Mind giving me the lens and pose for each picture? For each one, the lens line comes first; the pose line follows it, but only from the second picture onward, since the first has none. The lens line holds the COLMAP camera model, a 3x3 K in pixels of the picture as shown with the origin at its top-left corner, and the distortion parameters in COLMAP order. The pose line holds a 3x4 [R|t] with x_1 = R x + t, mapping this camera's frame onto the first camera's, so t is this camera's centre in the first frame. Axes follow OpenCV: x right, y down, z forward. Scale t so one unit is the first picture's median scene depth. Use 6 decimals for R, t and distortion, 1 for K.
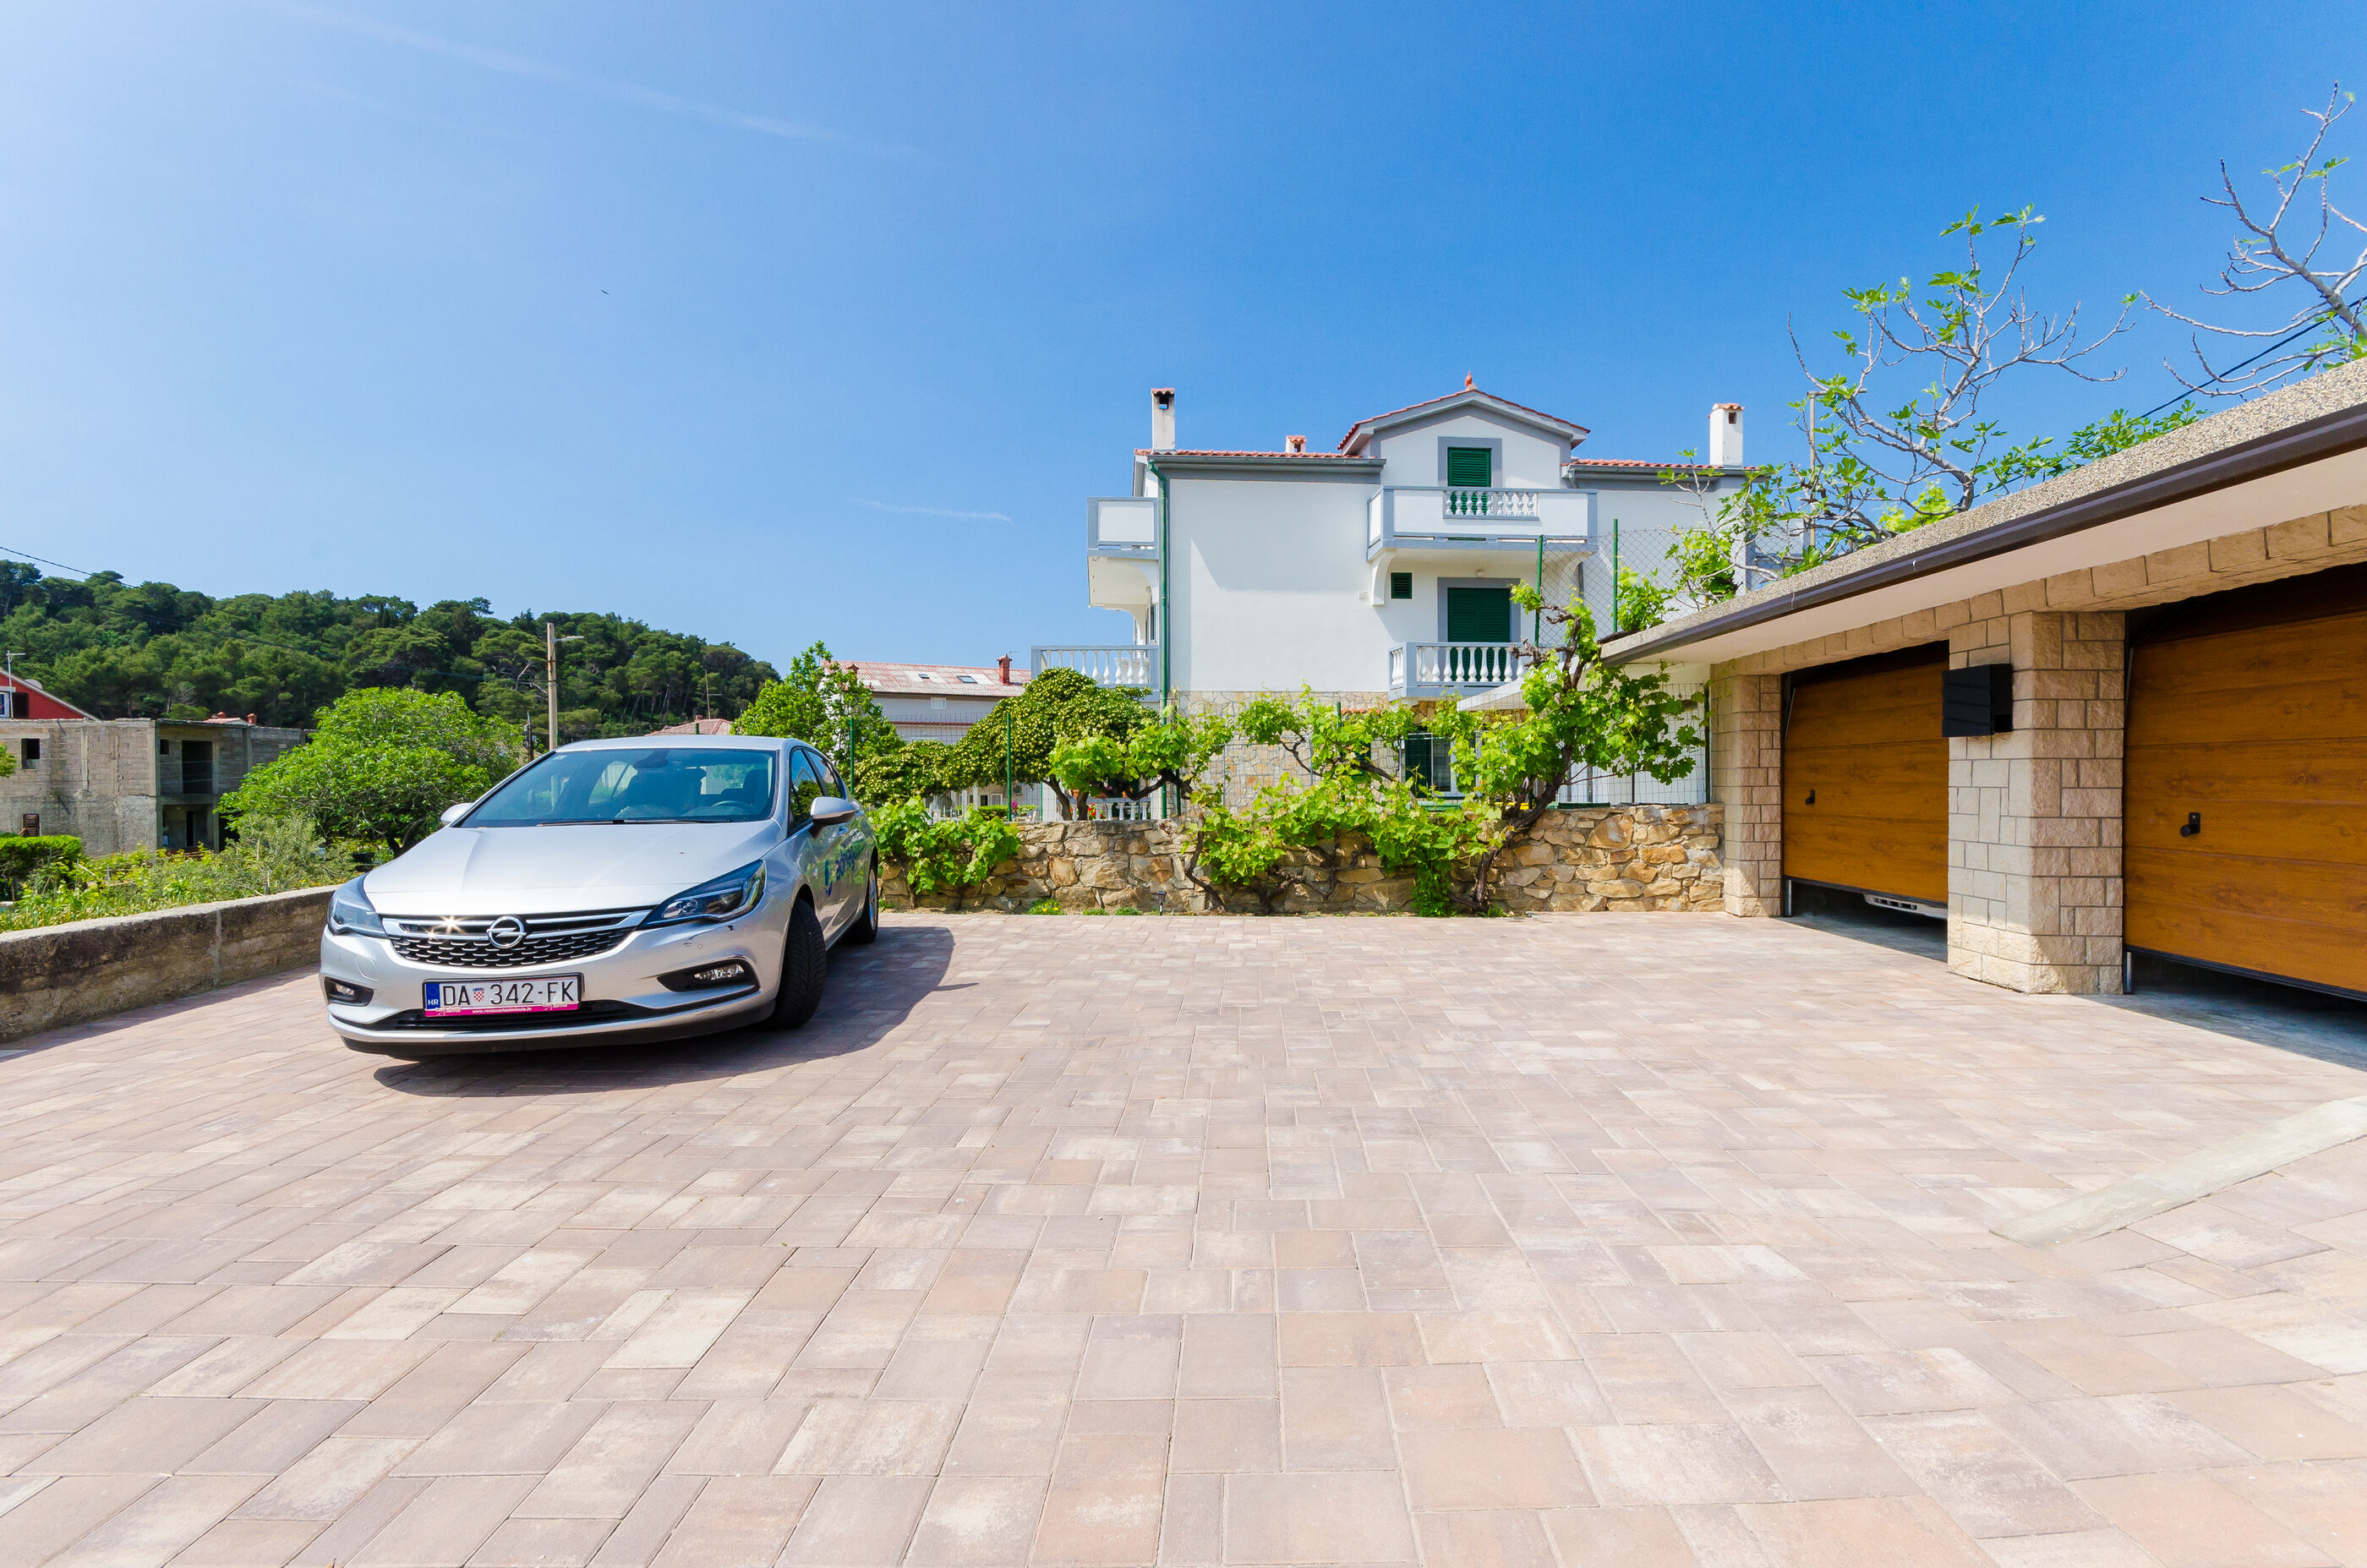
lens RADIAL K [[1048.9, 0, 1187.1], [0, 1048.9, 779.3], [0, 0, 1]] dist [-0.001286, 0.000447]
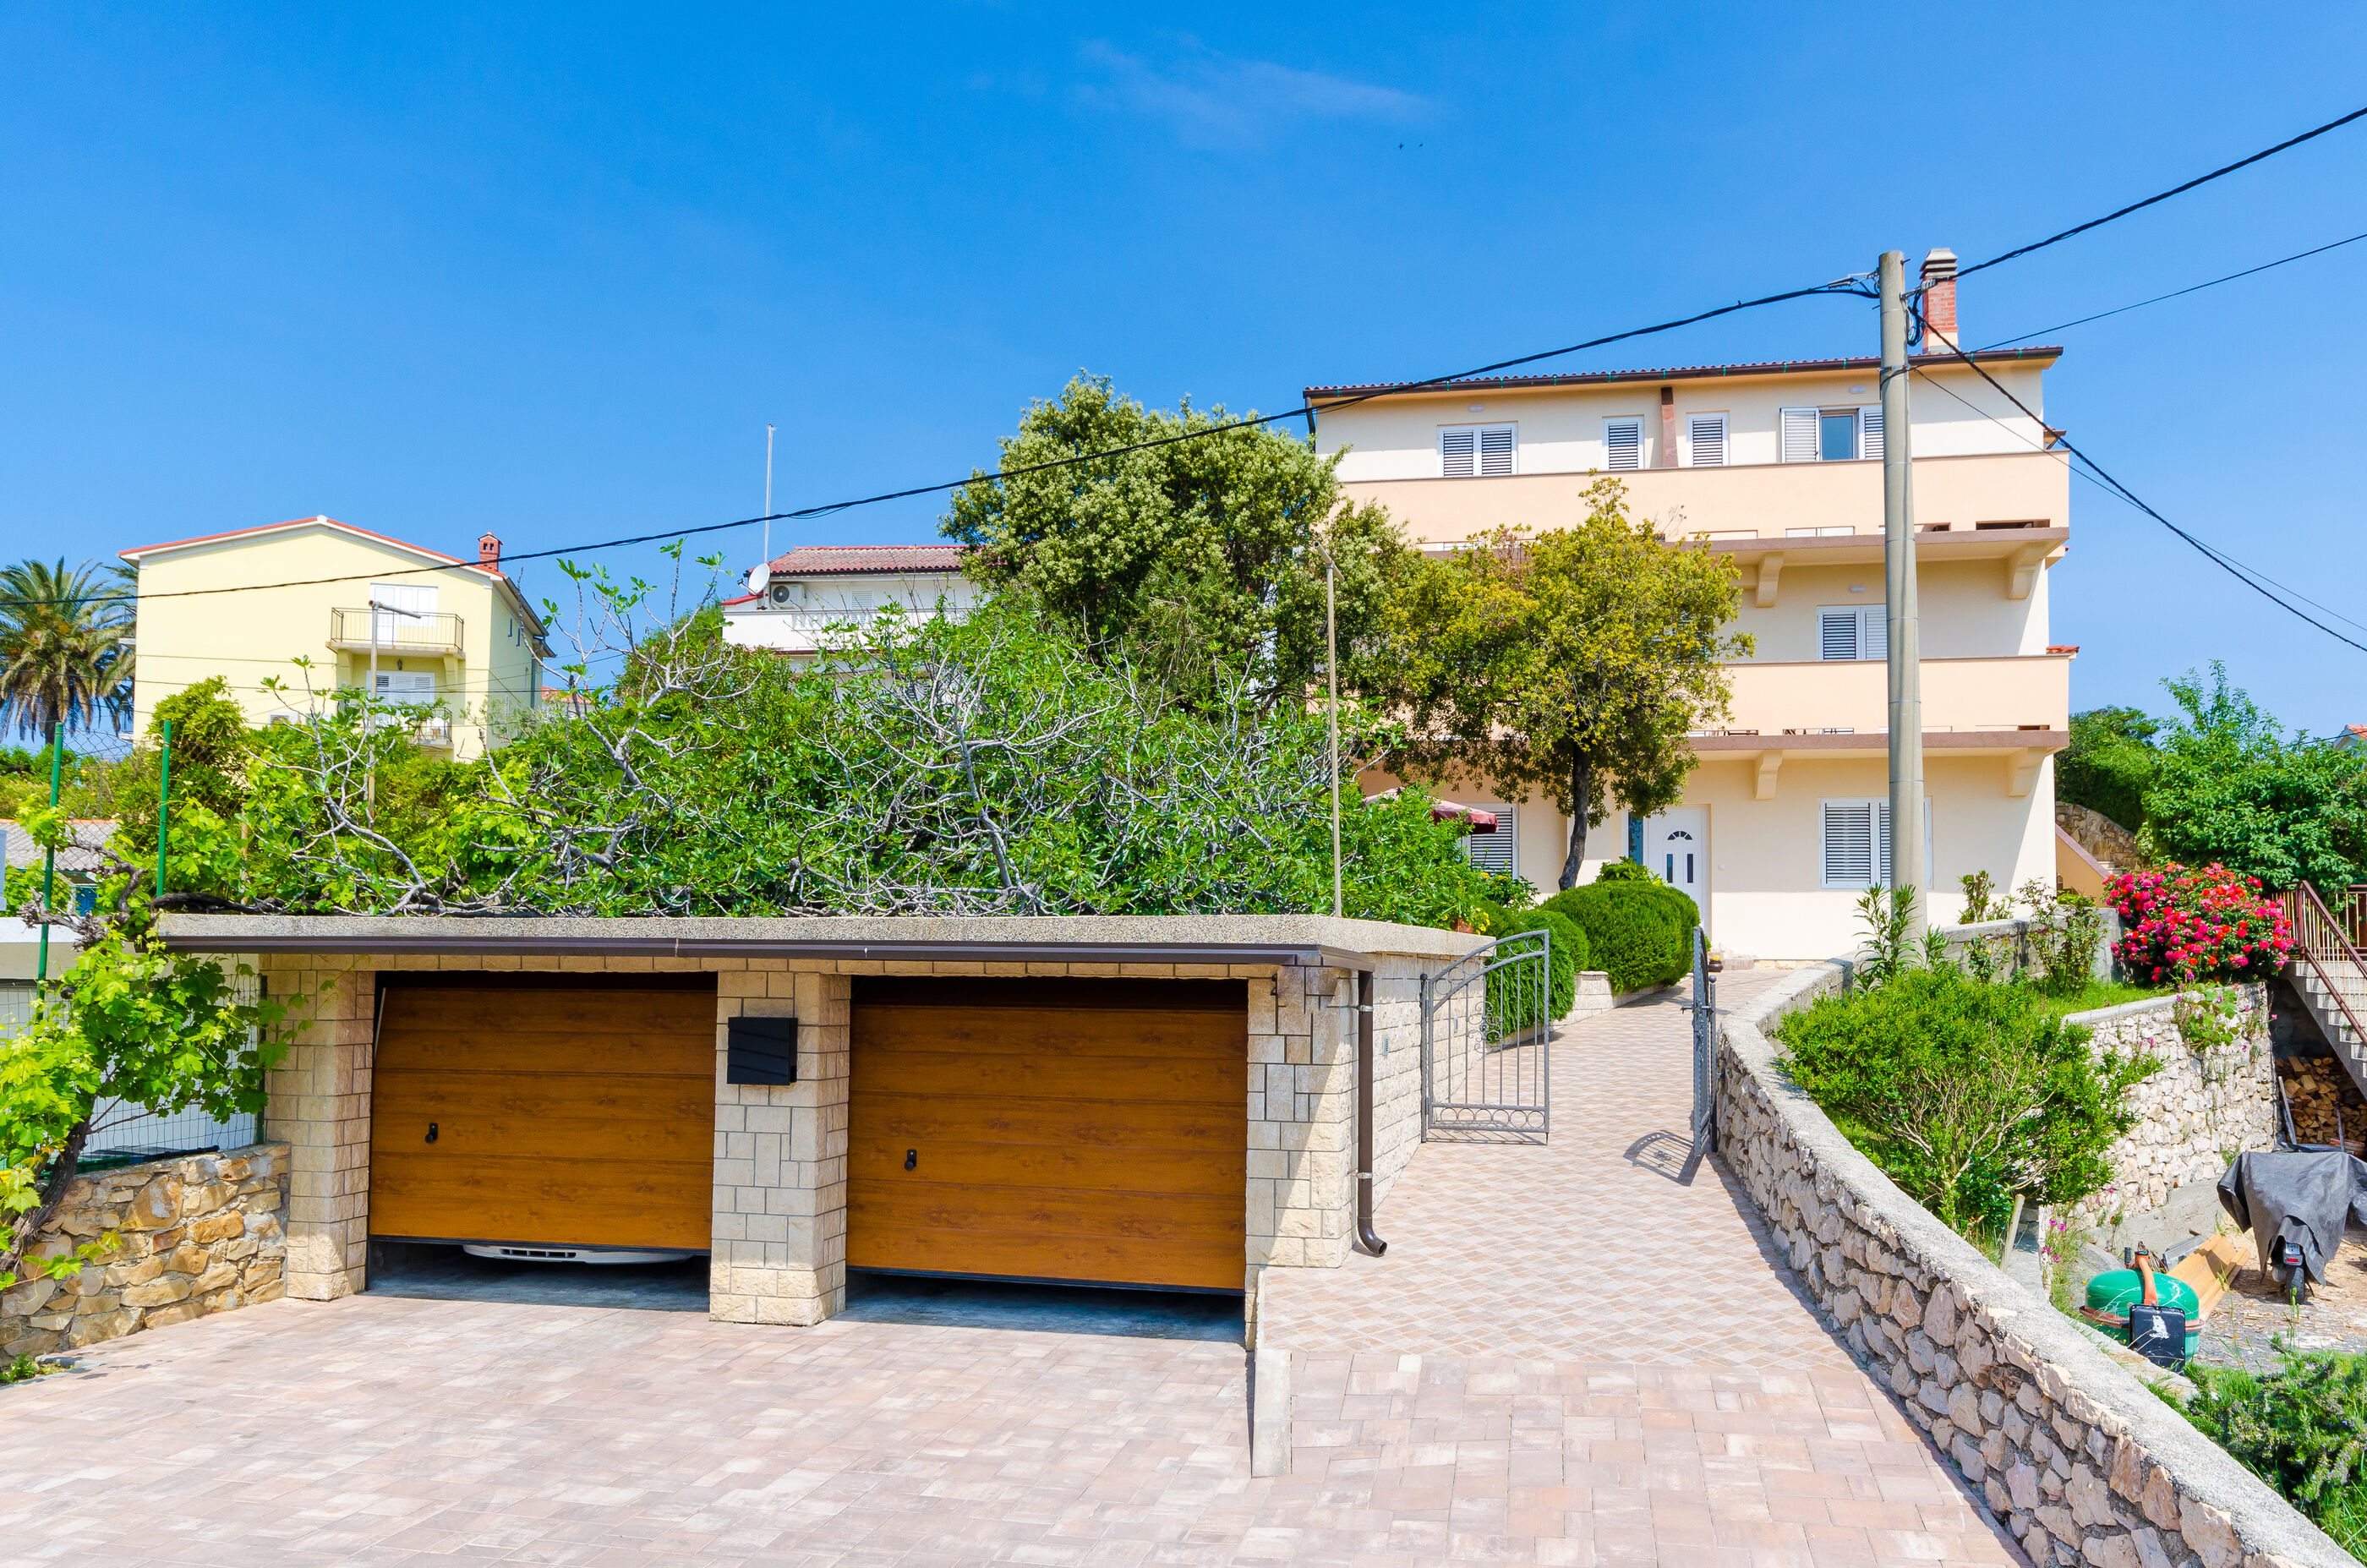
lens RADIAL K [[1682.6, 0, 1187.2], [0, 1682.6, 785.2], [0, 0, 1]] dist [0.002353, 0.001881]
pose [[0.159539, 0.116873, 0.980249, -0.871543], [-0.011318, 0.993119, -0.116565, -0.147584], [-0.987127, 0.007502, 0.159764, 0.309185]]
